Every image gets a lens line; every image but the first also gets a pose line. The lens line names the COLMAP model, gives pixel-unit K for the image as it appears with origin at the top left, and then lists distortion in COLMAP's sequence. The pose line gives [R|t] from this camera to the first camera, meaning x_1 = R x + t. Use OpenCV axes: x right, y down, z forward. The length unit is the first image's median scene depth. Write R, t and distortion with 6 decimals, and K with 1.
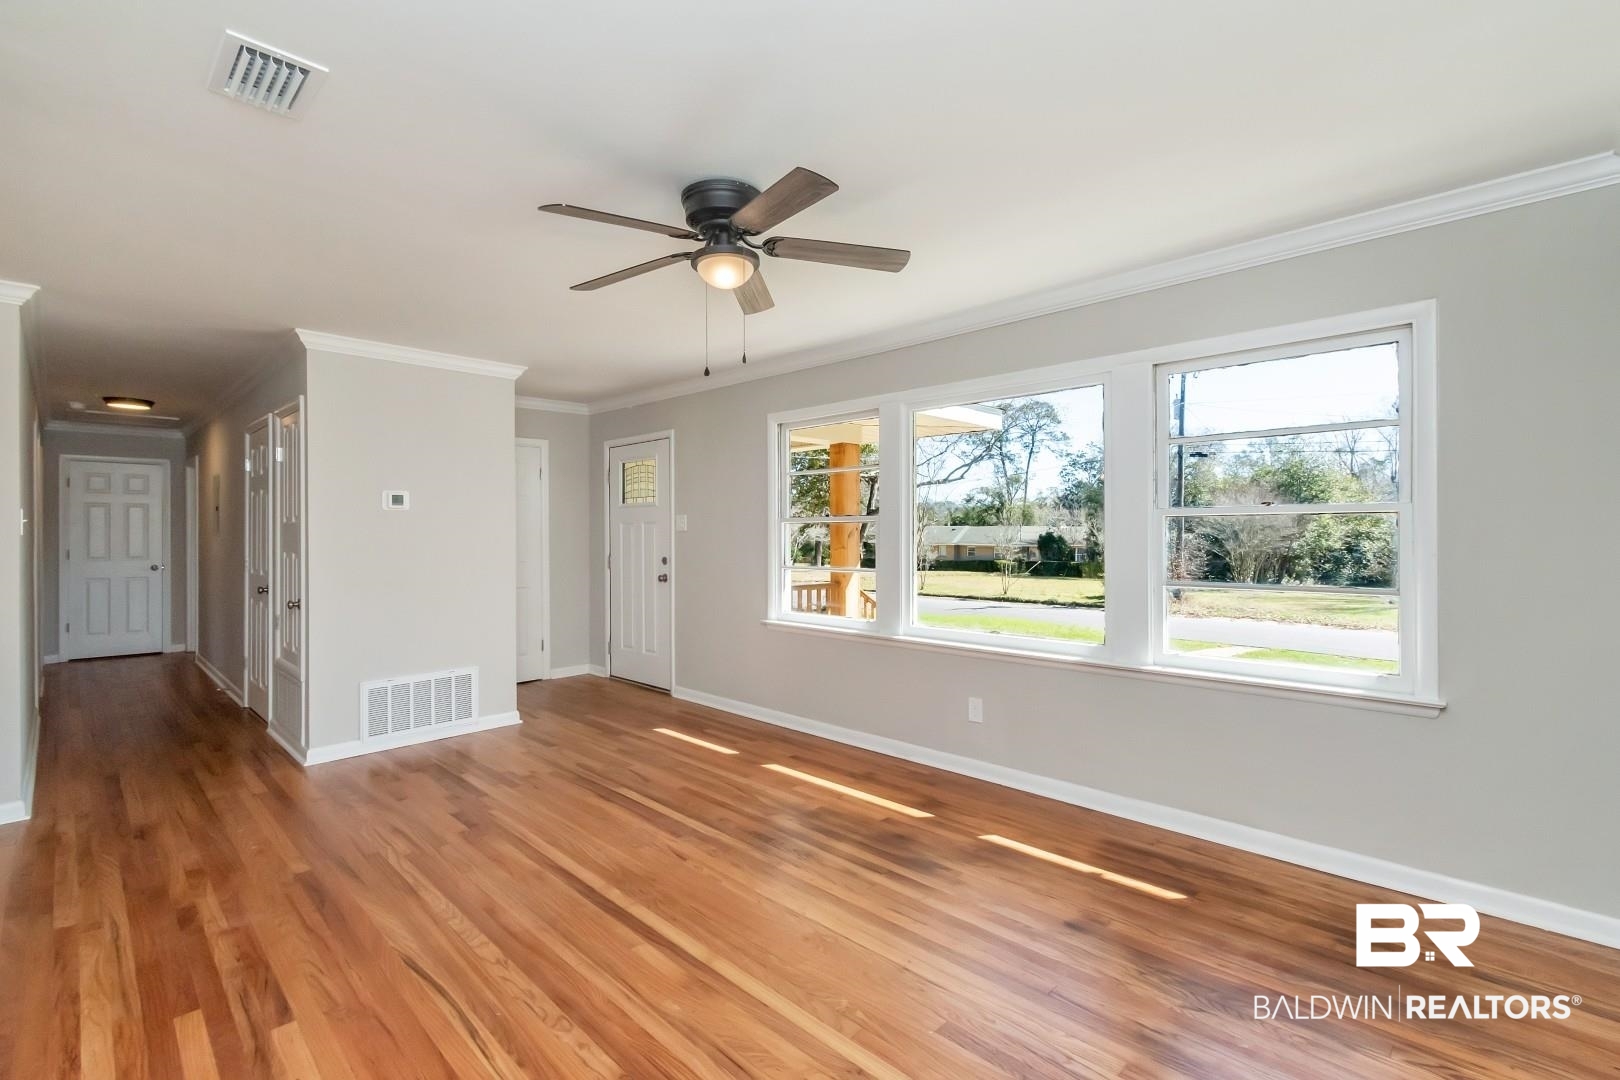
lens RADIAL K [[716.6, 0, 810.0], [0, 716.6, 540.0], [0, 0, 1]] dist [-0.019100, -0.000232]
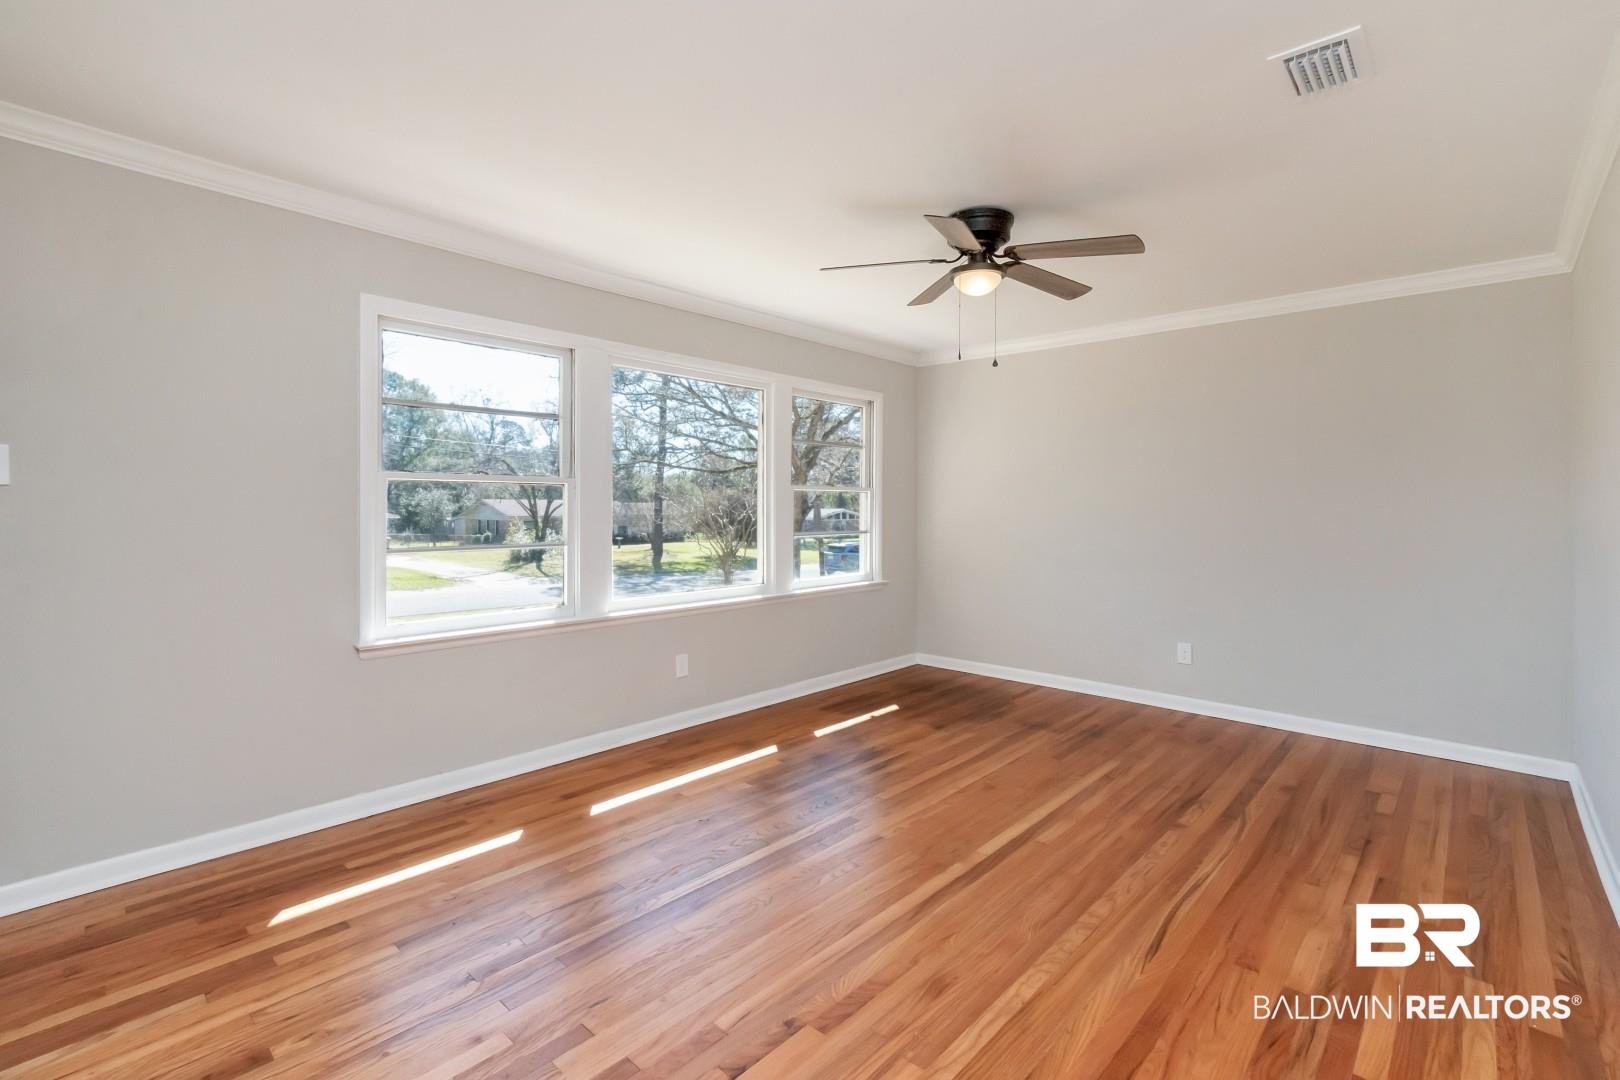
lens RADIAL K [[740.8, 0, 799.3], [0, 740.8, 513.4], [0, 0, 1]] dist [0.002425, 0.000219]
pose [[-0.017231, -0.012423, 0.999774, -1.012316], [0.004761, 0.999910, 0.012507, -0.002144], [-0.999840, 0.004975, -0.017170, 0.975305]]
